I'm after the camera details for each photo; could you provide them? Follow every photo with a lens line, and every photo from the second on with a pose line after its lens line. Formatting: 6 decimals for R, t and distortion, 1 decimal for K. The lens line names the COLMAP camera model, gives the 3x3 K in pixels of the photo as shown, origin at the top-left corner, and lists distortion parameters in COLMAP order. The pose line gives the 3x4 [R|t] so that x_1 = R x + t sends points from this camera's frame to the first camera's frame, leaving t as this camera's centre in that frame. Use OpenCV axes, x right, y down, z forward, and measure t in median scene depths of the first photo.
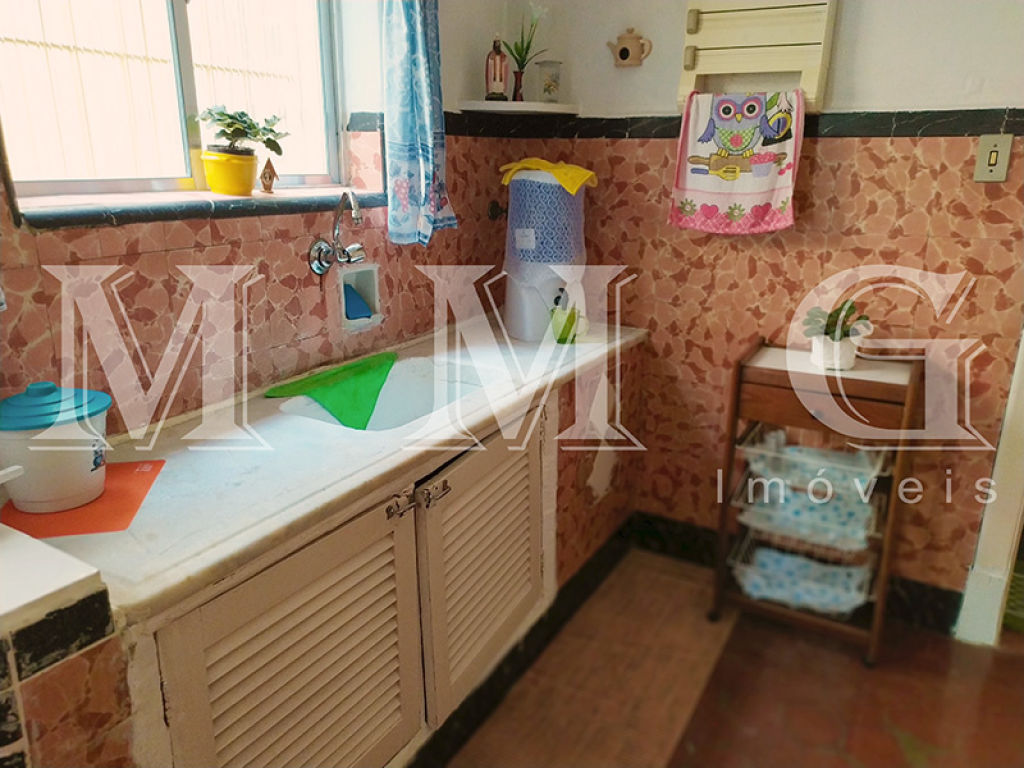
lens RADIAL K [[729.8, 0, 512.0], [0, 729.8, 384.0], [0, 0, 1]] dist [0.007650, 0.000817]
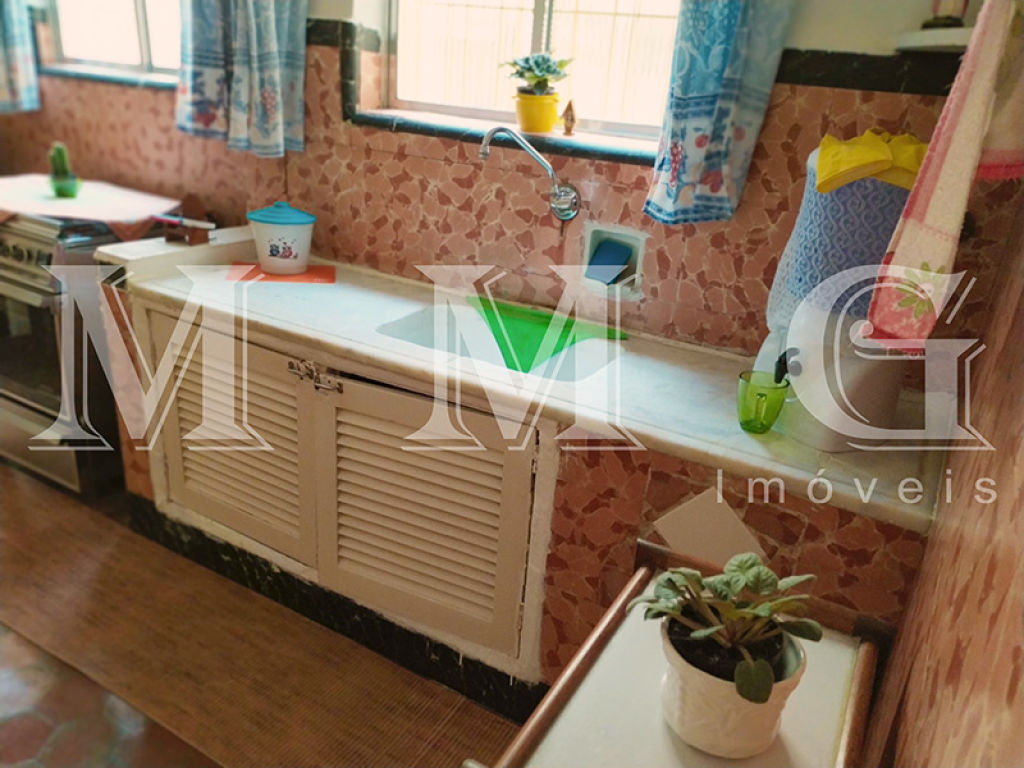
lens RADIAL K [[753.4, 0, 512.0], [0, 753.4, 384.0], [0, 0, 1]] dist [0.022642, 0.002631]
pose [[0.029175, 0.374467, -0.926781, 0.820289], [-0.368775, 0.865802, 0.338219, -0.293880], [0.929061, 0.331906, 0.163354, 0.885634]]
